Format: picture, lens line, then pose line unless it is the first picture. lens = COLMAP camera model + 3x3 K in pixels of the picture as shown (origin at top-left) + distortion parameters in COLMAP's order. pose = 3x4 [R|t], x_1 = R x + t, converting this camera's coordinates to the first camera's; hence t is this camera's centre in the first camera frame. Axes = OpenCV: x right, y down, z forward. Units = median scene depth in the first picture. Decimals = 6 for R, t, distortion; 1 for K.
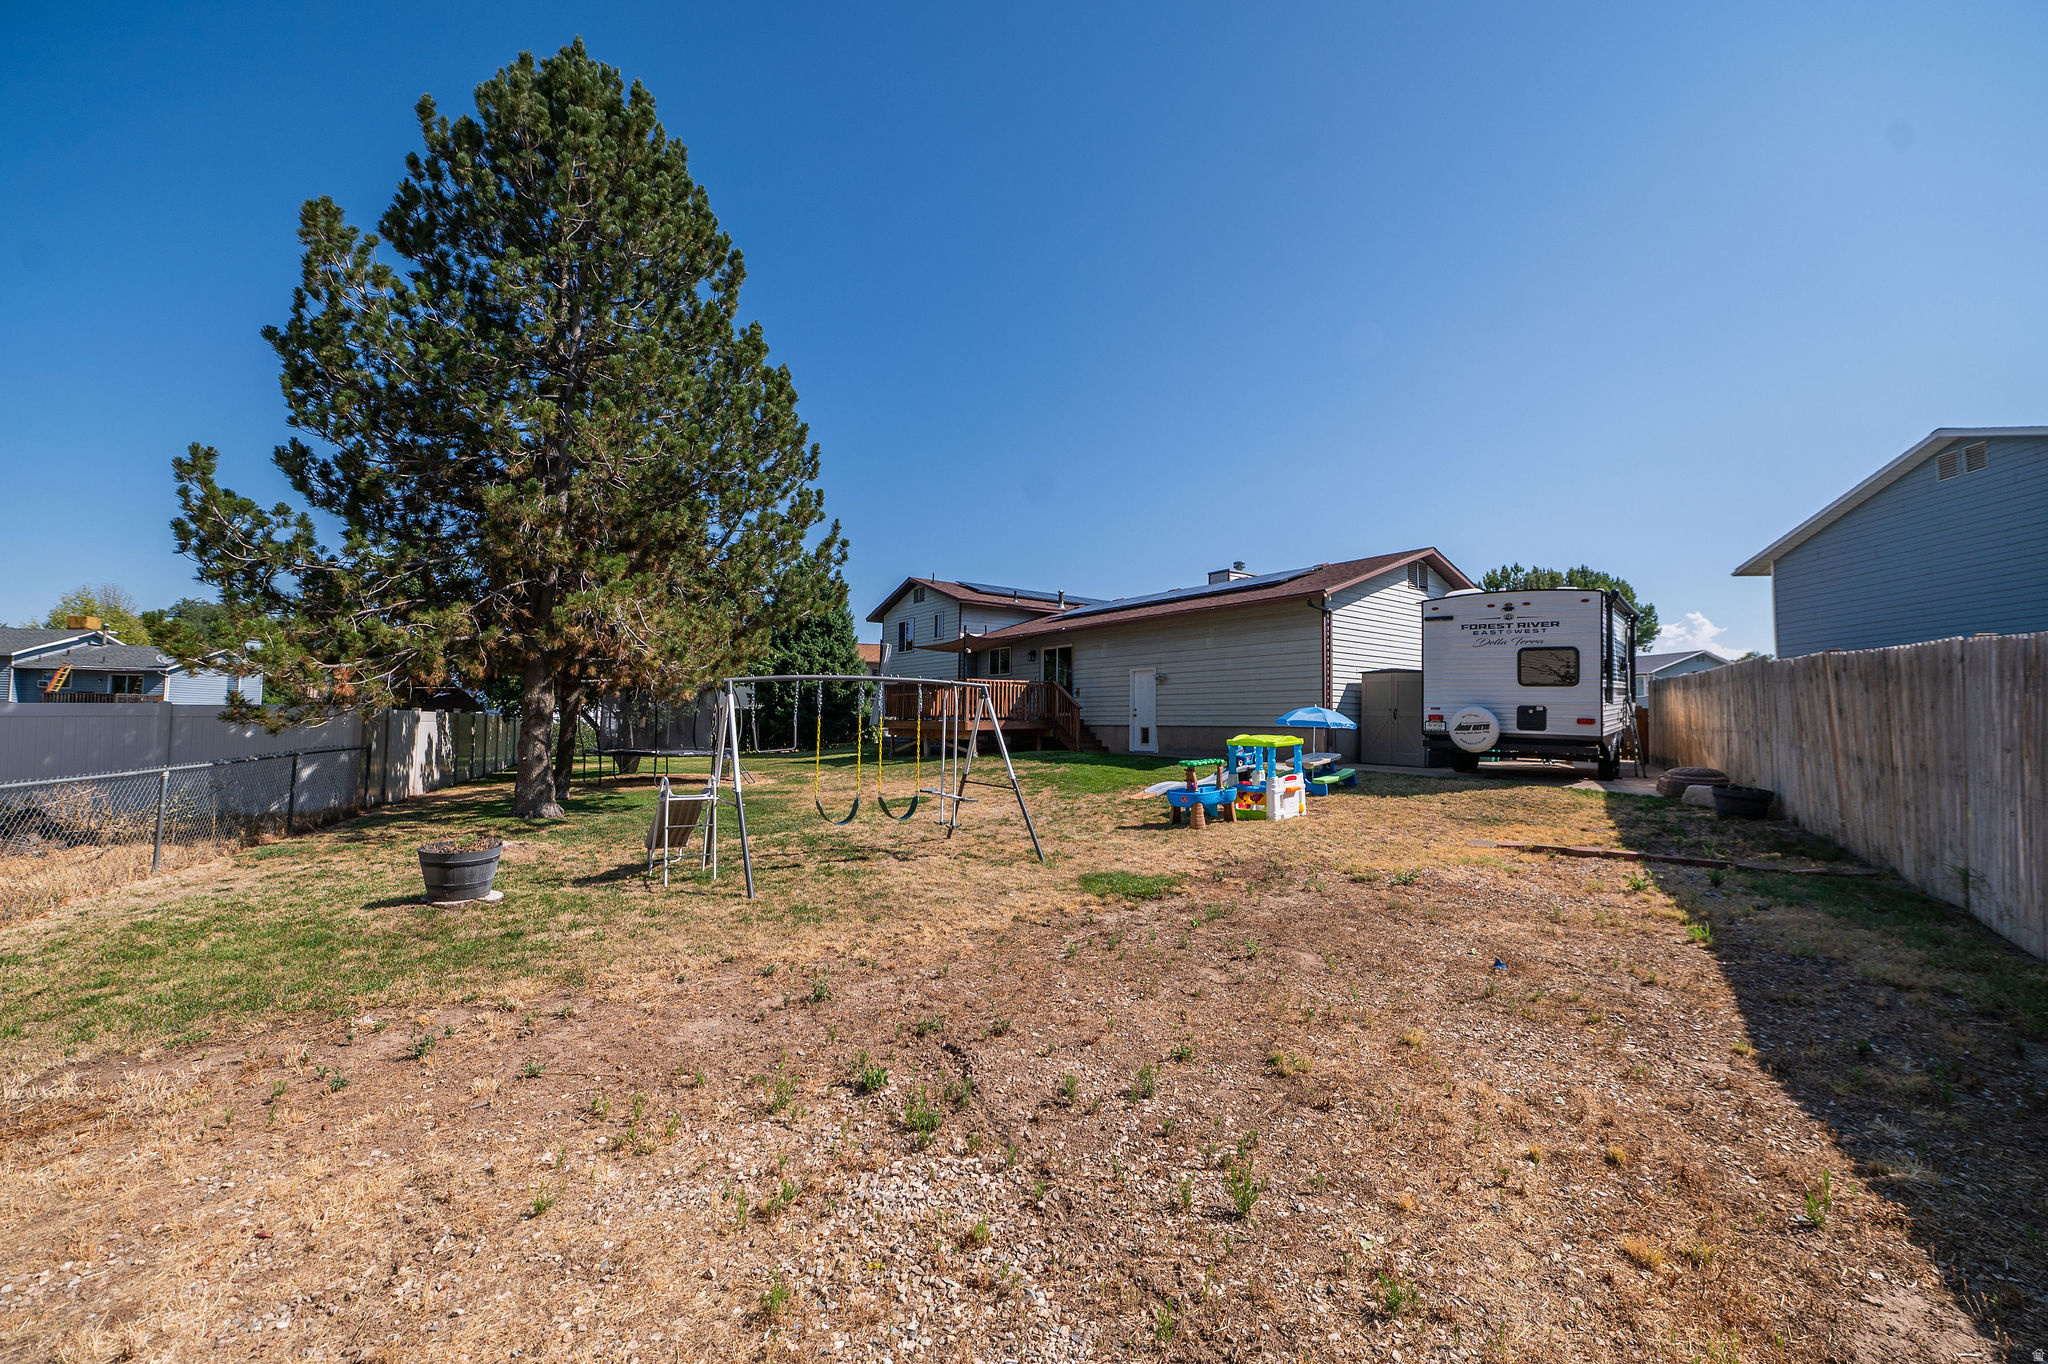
lens RADIAL K [[809.8, 0, 1028.8], [0, 809.8, 692.7], [0, 0, 1]] dist [-0.010270, -0.001716]
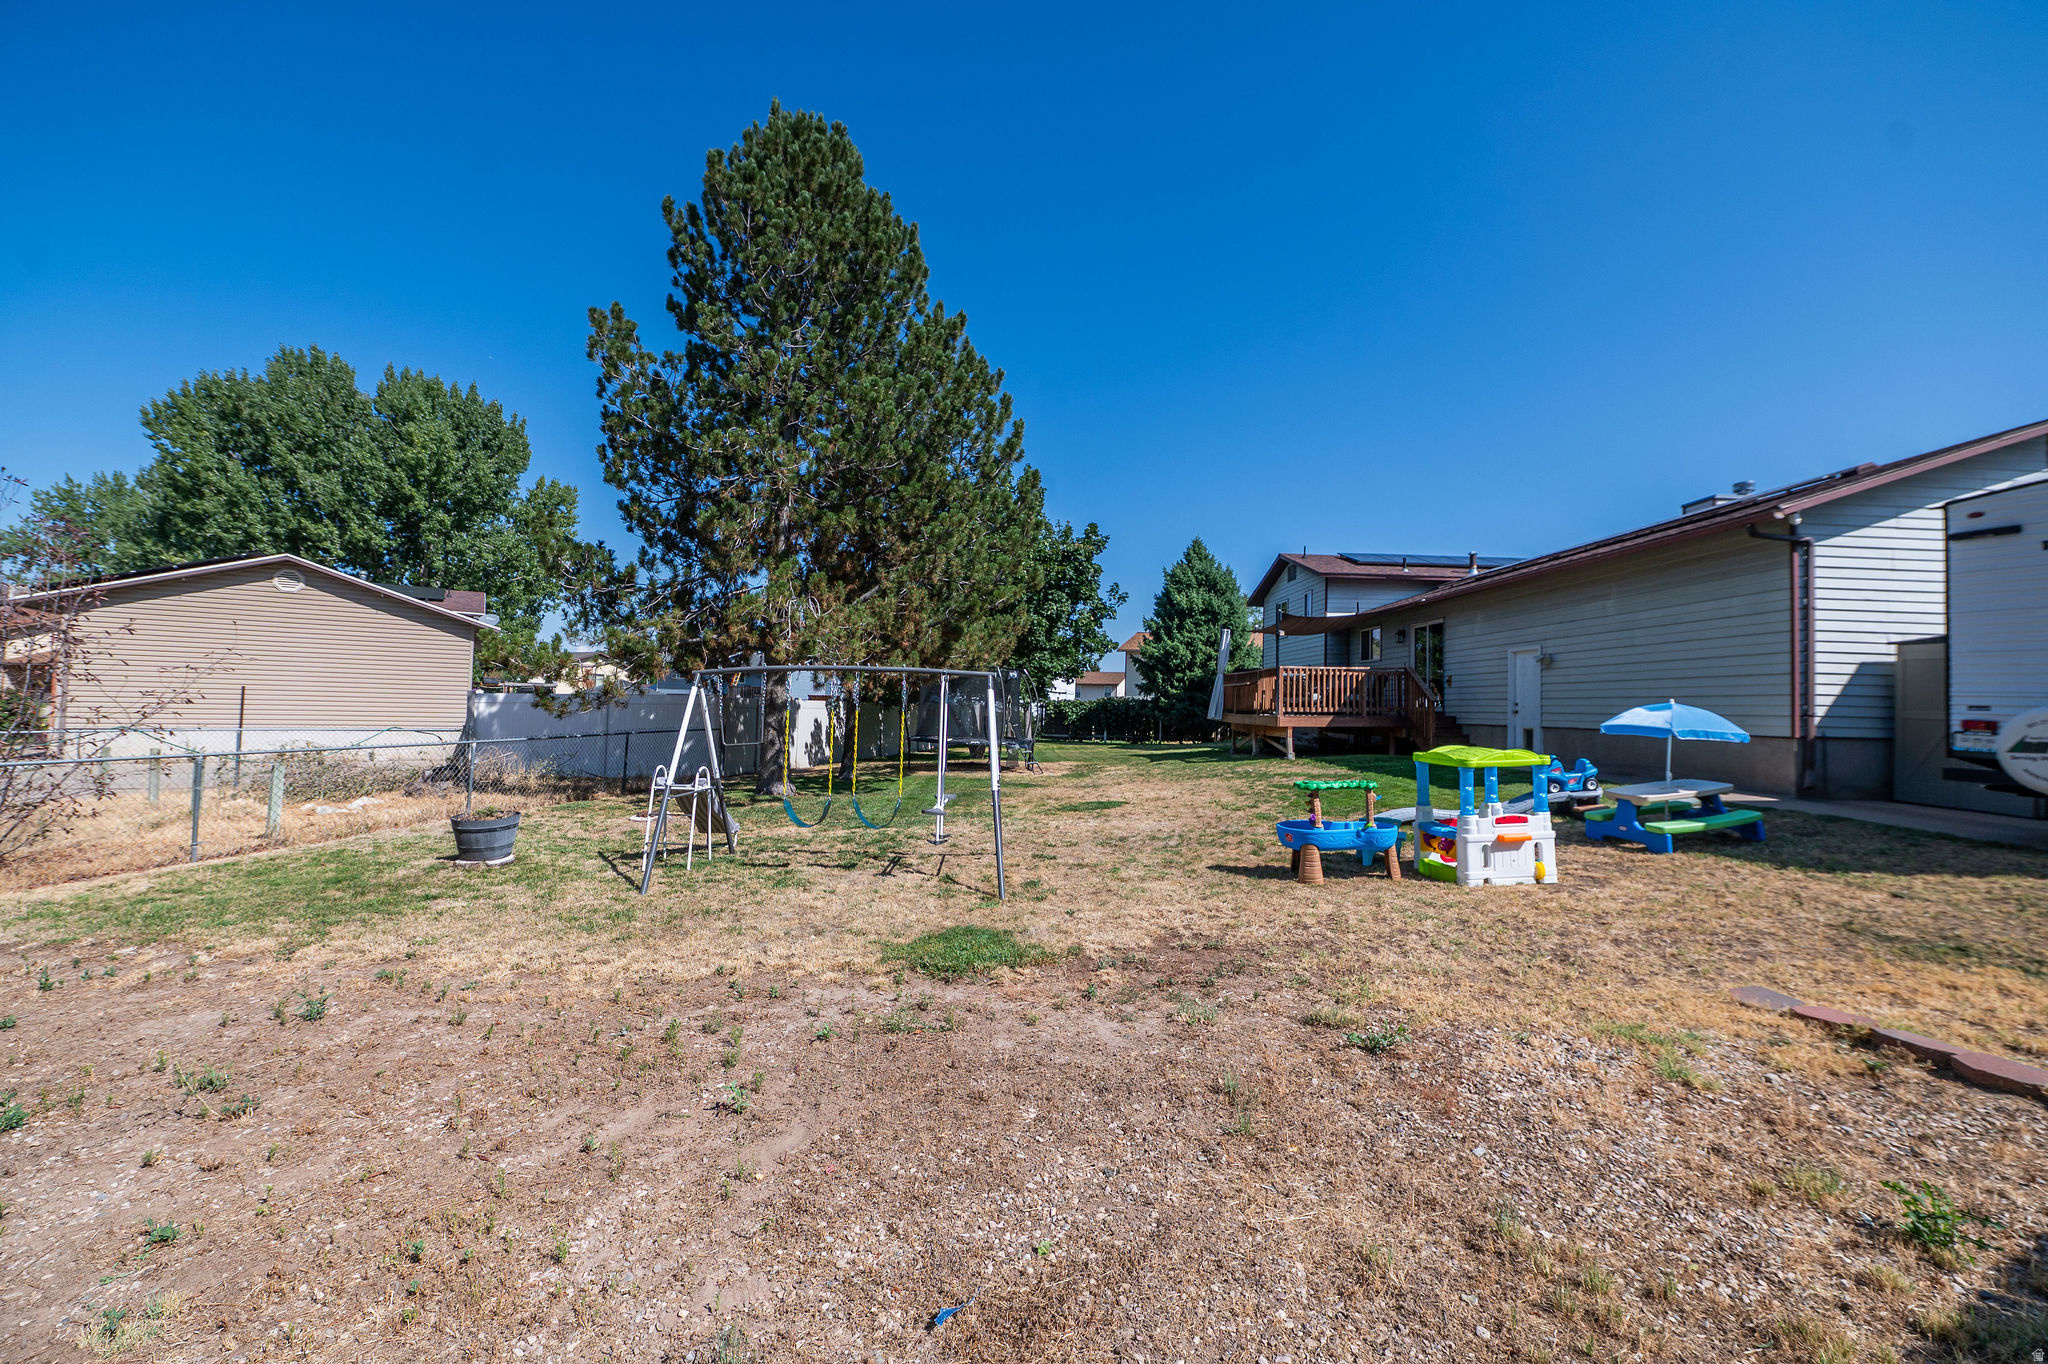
lens RADIAL K [[809.8, 0, 1026.5], [0, 809.8, 684.7], [0, 0, 1]] dist [-0.010270, -0.001716]
pose [[0.816371, -0.004810, -0.577508, 0.193491], [0.005718, 0.999984, -0.000246, 0.000930], [0.577499, -0.003101, 0.816385, 0.150502]]
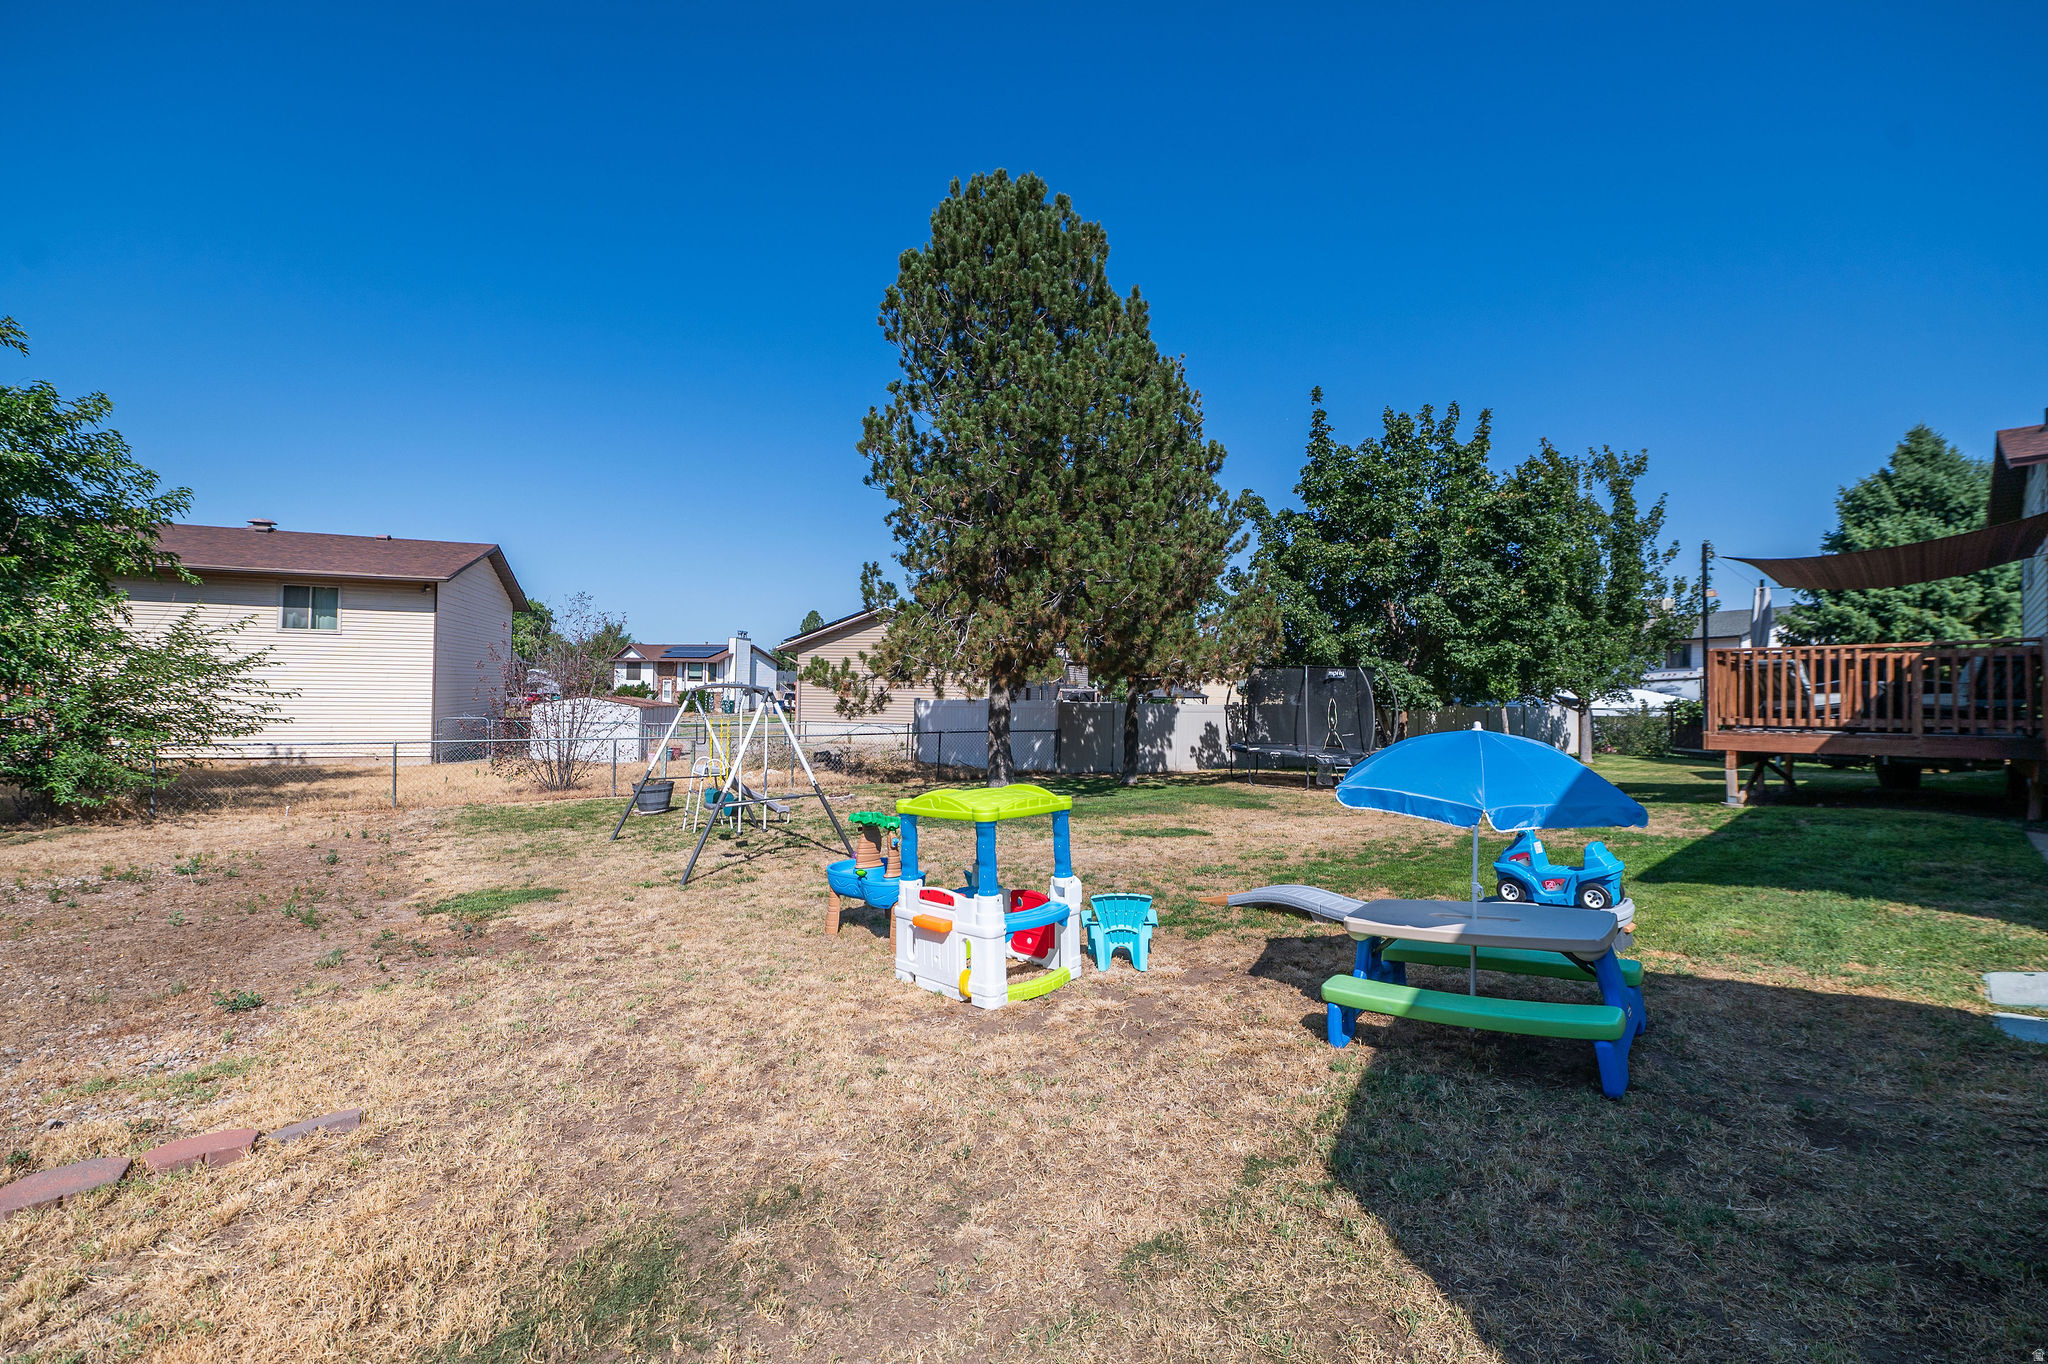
lens RADIAL K [[809.8, 0, 1021.0], [0, 809.8, 693.5], [0, 0, 1]] dist [-0.010270, -0.001716]
pose [[0.086521, -0.003038, -0.996245, 0.379025], [0.022817, 0.999739, -0.001067, 0.001727], [0.995989, -0.022639, 0.086568, 0.517195]]
